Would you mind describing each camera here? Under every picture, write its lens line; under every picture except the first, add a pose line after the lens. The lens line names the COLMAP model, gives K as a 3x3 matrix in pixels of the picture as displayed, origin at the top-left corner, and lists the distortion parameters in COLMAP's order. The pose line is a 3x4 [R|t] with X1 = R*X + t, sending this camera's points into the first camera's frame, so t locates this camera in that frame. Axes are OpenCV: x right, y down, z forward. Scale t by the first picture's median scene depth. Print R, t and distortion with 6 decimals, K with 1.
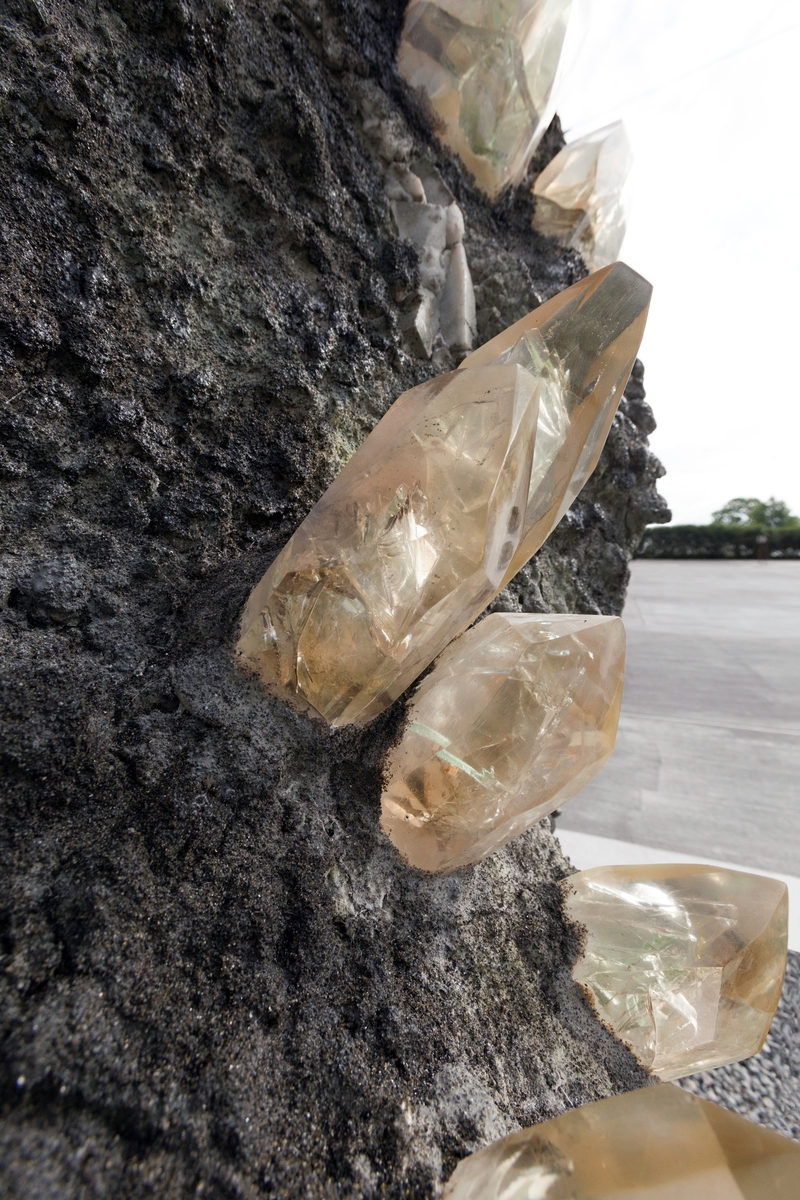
lens RADIAL K [[527.3, 0, 401.0], [0, 527.3, 596.8], [0, 0, 1]] dist [-0.000216, 0.001782]
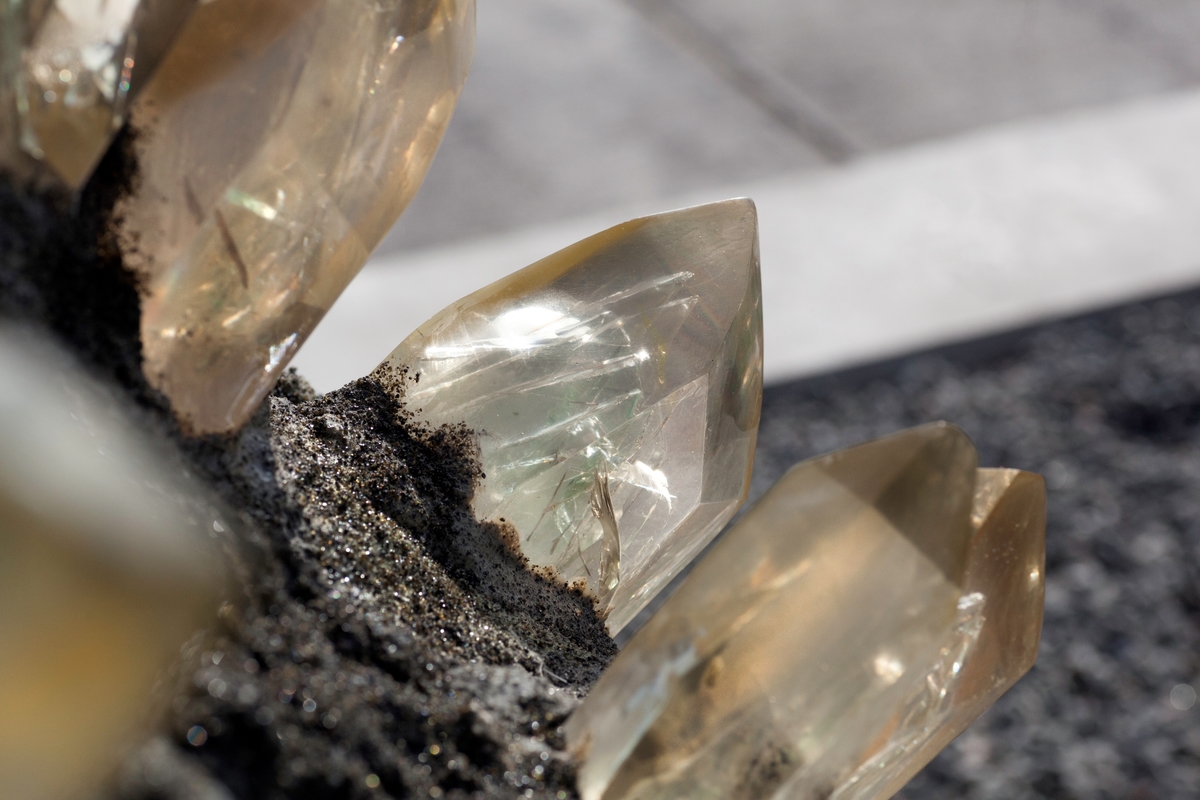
lens RADIAL K [[3095.2, 0, 599.7], [0, 3095.2, 400.1], [0, 0, 1]] dist [0.013499, 0.000000]
pose [[0.681258, -0.362529, 0.635971, -1.375167], [0.076673, 0.899320, 0.430516, -0.596959], [-0.728017, -0.244531, 0.640466, -0.882442]]
